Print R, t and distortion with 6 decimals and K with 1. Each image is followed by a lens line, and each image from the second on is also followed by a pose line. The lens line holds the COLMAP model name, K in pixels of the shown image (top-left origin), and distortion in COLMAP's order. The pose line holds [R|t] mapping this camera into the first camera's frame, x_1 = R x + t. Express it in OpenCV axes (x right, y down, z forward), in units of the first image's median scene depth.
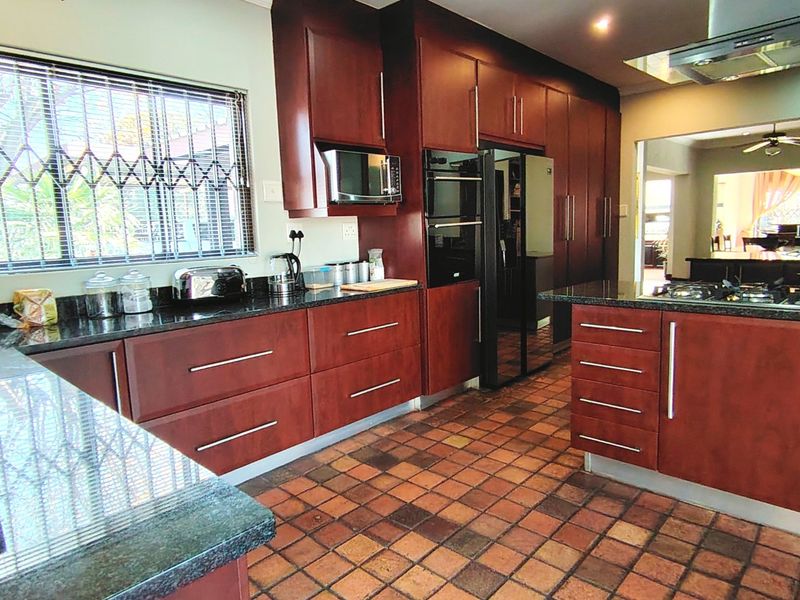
lens RADIAL K [[515.0, 0, 401.7], [0, 515.0, 297.2], [0, 0, 1]] dist [0.002310, 0.003895]
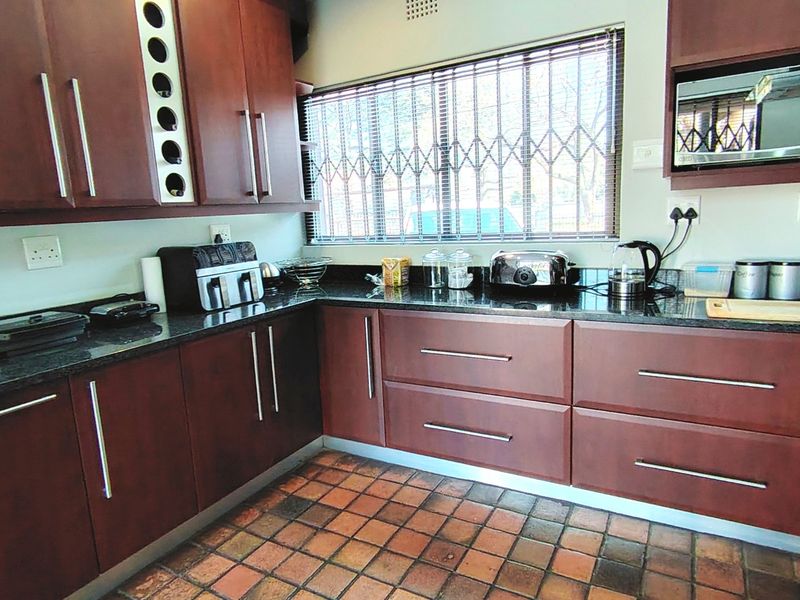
lens RADIAL K [[509.2, 0, 401.8], [0, 509.2, 304.7], [0, 0, 1]] dist [-0.004543, -0.000903]
pose [[0.237769, 0.191481, -0.952261, 0.385425], [-0.091656, 0.980425, 0.174259, -0.088842], [0.966988, 0.045847, 0.250665, 0.484720]]
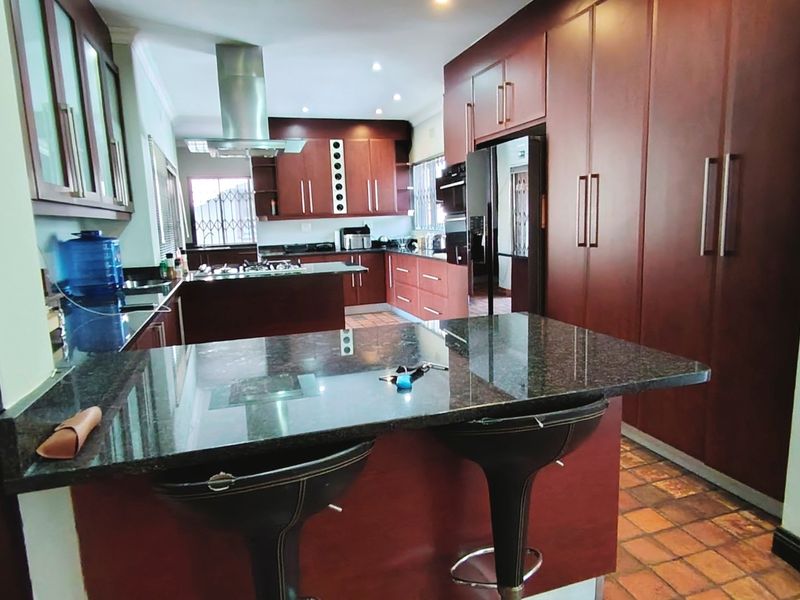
lens RADIAL K [[515.0, 0, 401.7], [0, 515.0, 297.2], [0, 0, 1]] dist [0.002310, 0.003895]
pose [[-0.480438, 0.180540, -0.858245, 1.388195], [-0.071247, 0.967314, 0.243367, -0.272622], [0.874130, 0.178070, -0.451871, 1.578299]]
